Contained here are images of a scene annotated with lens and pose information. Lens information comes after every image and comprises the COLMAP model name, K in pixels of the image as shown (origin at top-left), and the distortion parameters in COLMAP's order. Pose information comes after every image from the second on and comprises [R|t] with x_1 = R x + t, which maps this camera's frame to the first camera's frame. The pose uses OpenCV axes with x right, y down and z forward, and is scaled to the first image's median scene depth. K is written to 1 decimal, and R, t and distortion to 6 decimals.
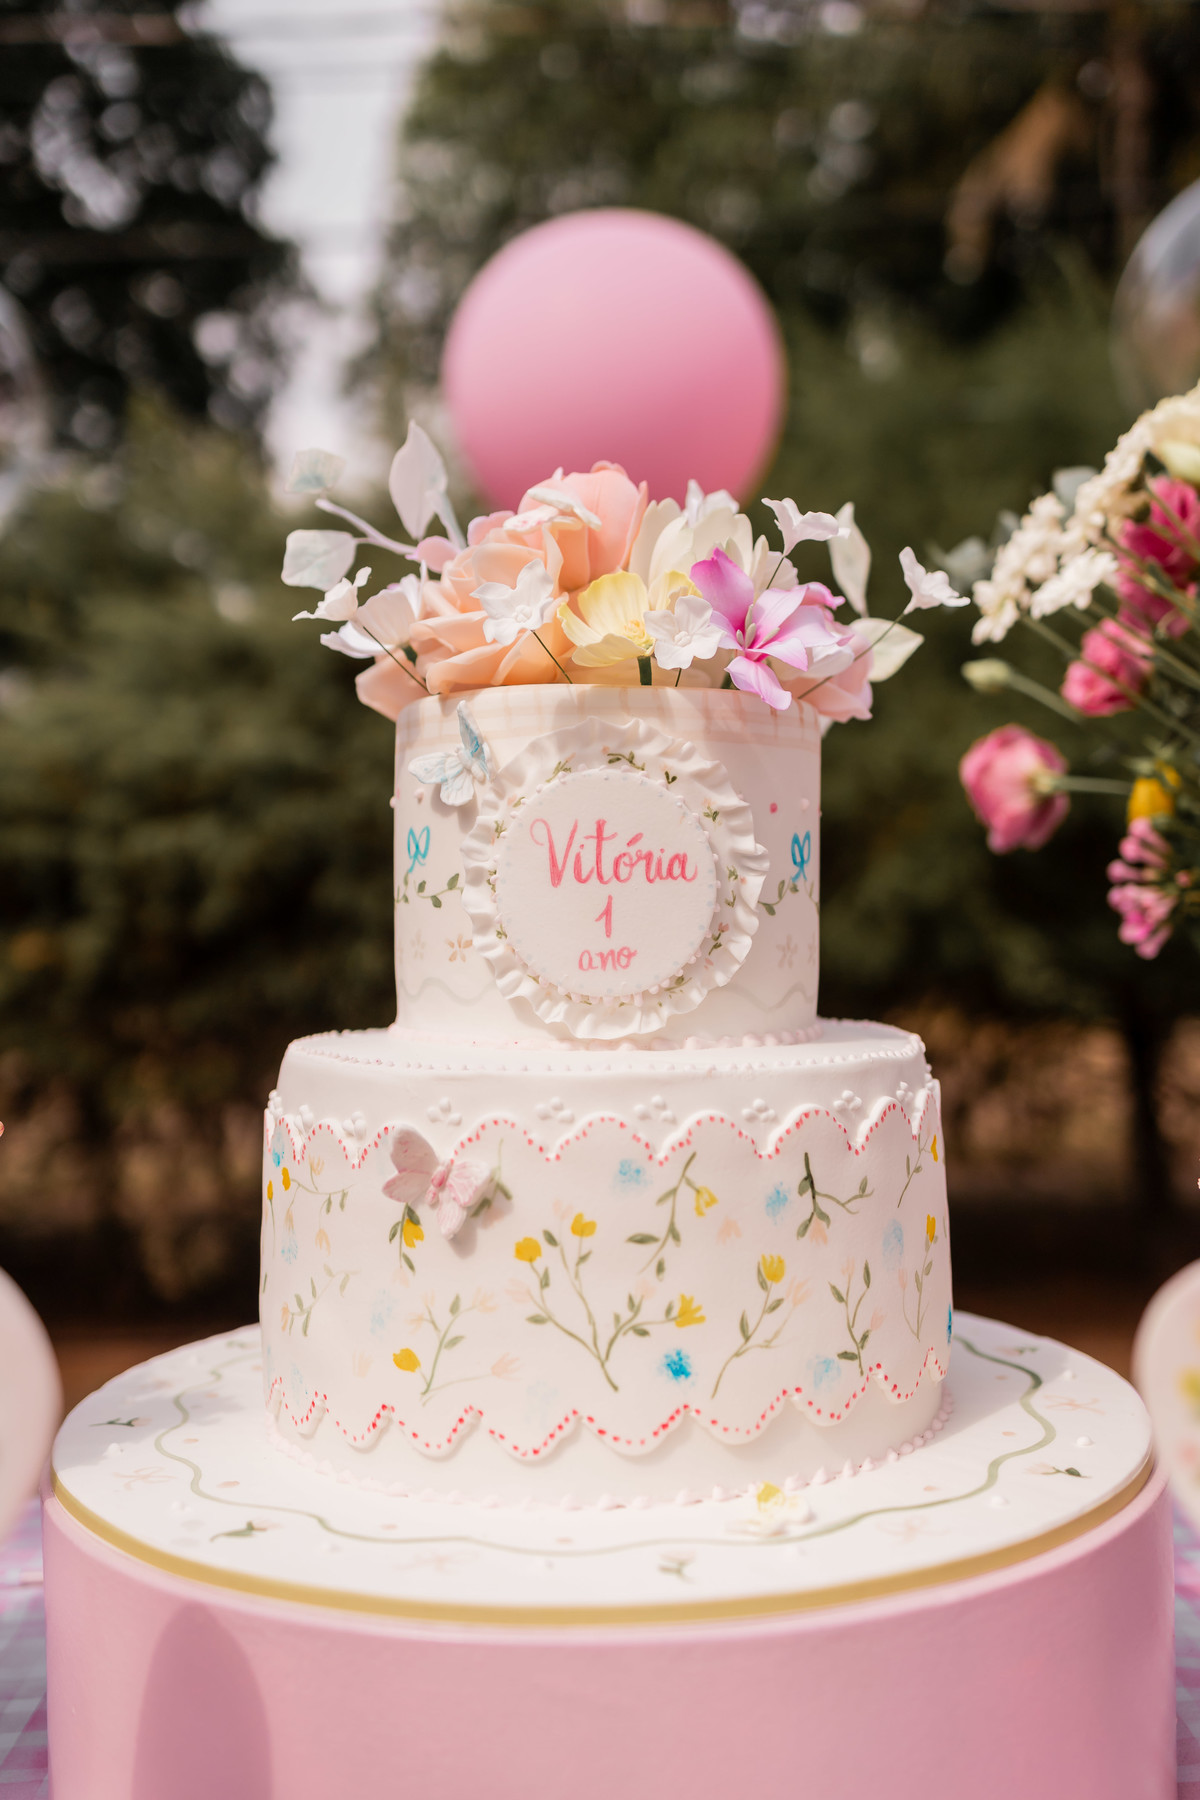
lens RADIAL K [[1927.1, 0, 597.0], [0, 1927.1, 932.0], [0, 0, 1]] dist [-0.029286, -0.018801]
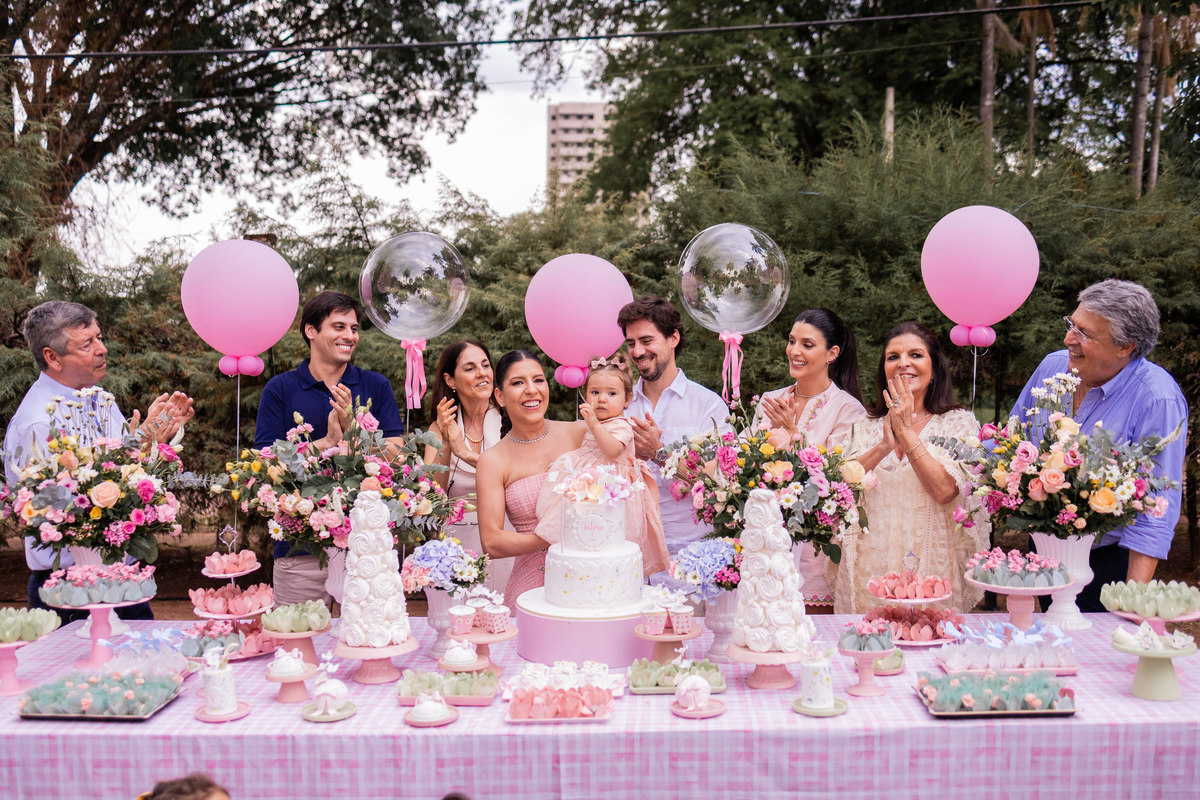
lens RADIAL K [[1222.9, 0, 581.5], [0, 1222.9, 401.5], [0, 0, 1]] dist [0.006286, -0.011886]
pose [[0.997344, 0.014409, -0.071391, 0.281185], [-0.011844, 0.999273, 0.036229, -0.686081], [0.071861, -0.035287, 0.996790, -3.689268]]
